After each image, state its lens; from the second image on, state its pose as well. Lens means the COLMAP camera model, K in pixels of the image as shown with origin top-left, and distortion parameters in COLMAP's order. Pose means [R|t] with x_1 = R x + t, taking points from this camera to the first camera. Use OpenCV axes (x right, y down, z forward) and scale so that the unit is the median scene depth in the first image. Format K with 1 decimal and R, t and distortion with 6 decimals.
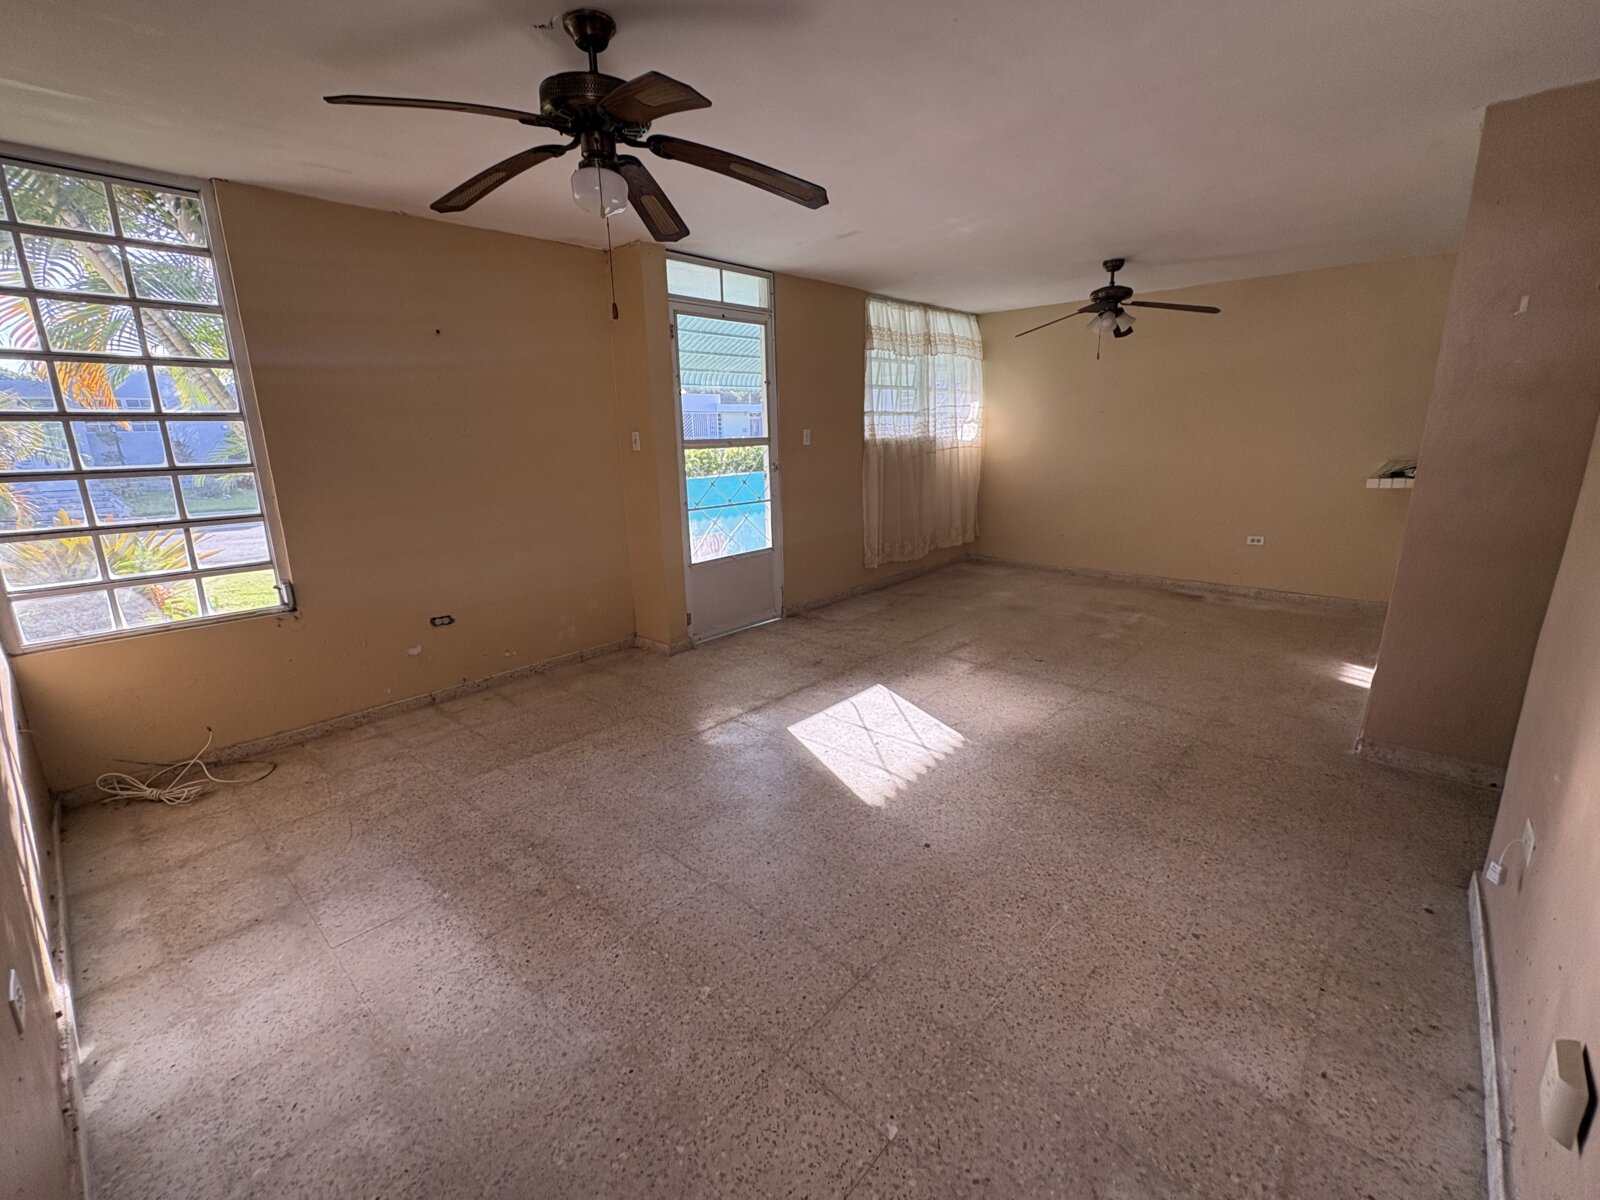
lens RADIAL K [[694.3, 0, 797.1], [0, 694.3, 600.4], [0, 0, 1]] dist [-0.004421, -0.000436]
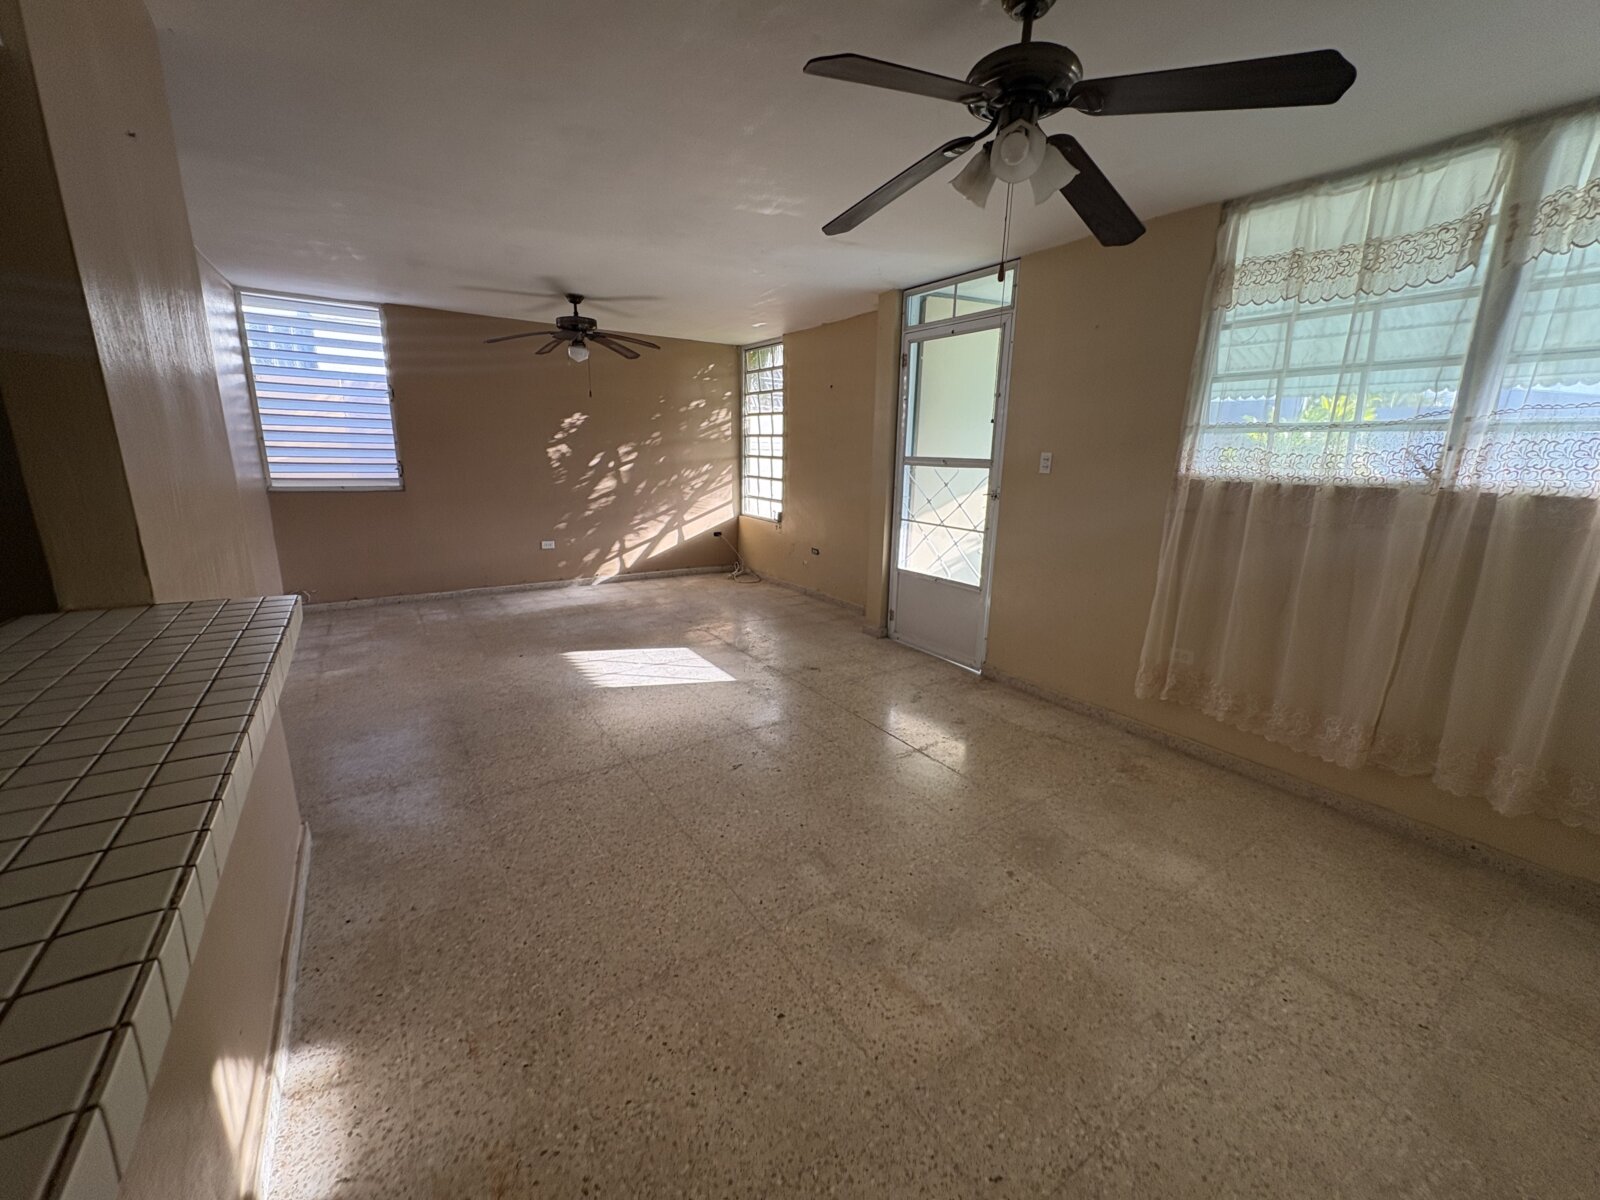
lens RADIAL K [[637.8, 0, 796.4], [0, 637.8, 596.6], [0, 0, 1]] dist [-0.001354, 0.000184]
pose [[-0.251134, 0.236342, -0.938655, 0.807212], [-0.245425, 0.922497, 0.297937, -0.258458], [0.936321, 0.305192, -0.173666, 0.980483]]
